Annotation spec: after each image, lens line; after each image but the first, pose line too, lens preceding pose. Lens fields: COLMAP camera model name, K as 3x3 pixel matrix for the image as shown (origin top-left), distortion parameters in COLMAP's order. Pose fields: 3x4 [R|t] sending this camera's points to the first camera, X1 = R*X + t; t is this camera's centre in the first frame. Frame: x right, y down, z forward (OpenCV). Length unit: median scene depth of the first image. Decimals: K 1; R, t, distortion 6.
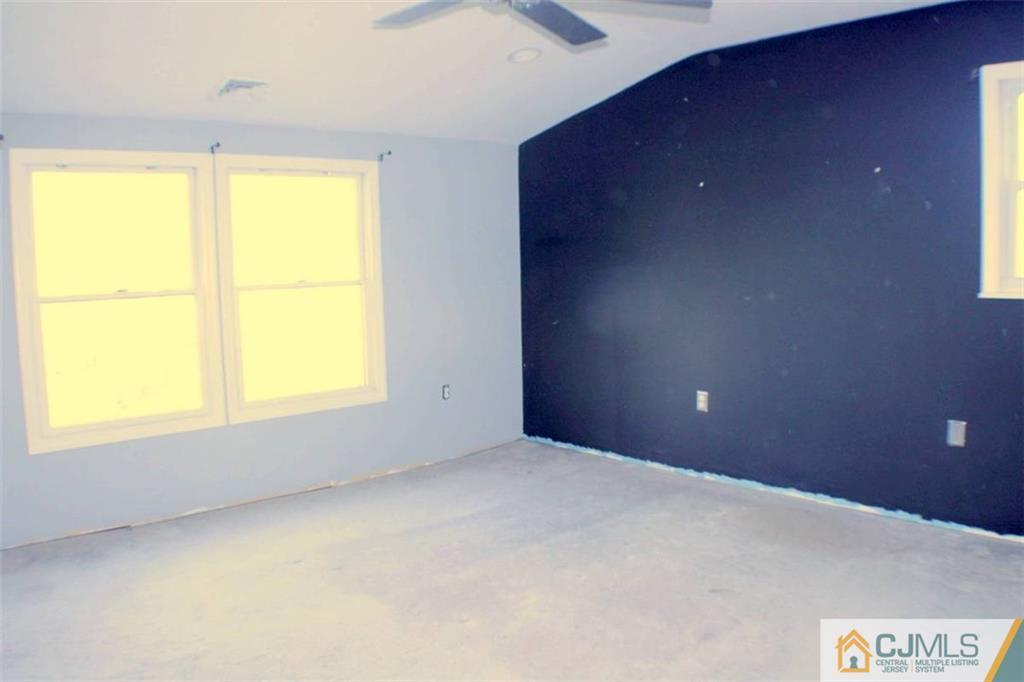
lens RADIAL K [[836.2, 0, 507.3], [0, 836.2, 338.6], [0, 0, 1]] dist [-0.197720, 0.066304]
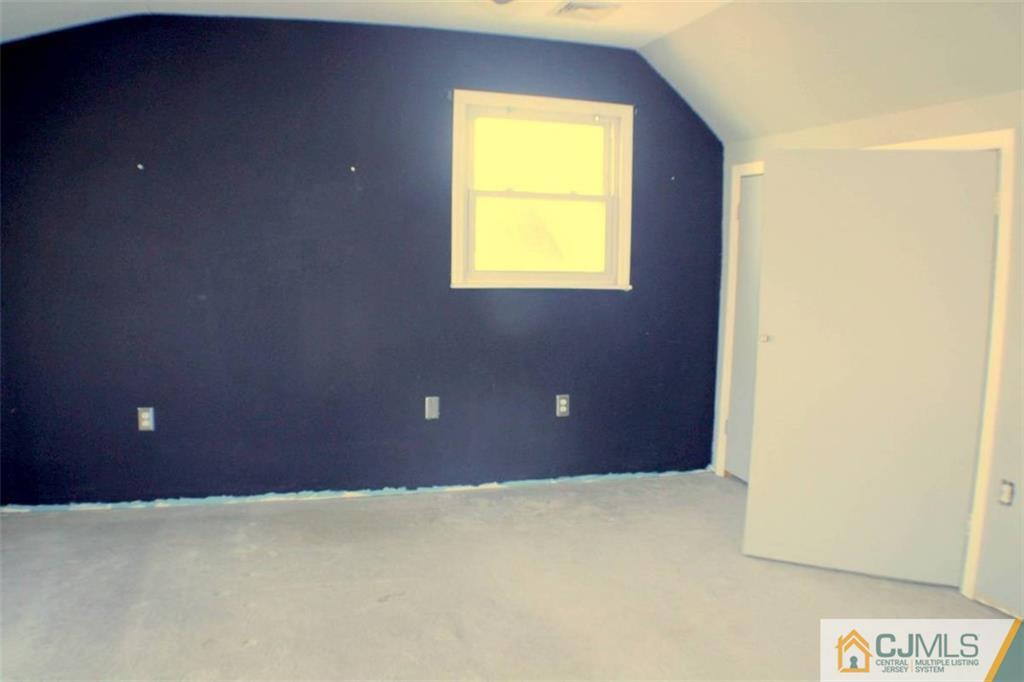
lens RADIAL K [[836.2, 0, 507.3], [0, 836.2, 338.6], [0, 0, 1]] dist [-0.197720, 0.066304]
pose [[0.400864, -0.062860, 0.913978, -0.426225], [0.067380, 0.996964, 0.039015, -0.016855], [-0.913656, 0.045944, 0.403883, 0.362131]]
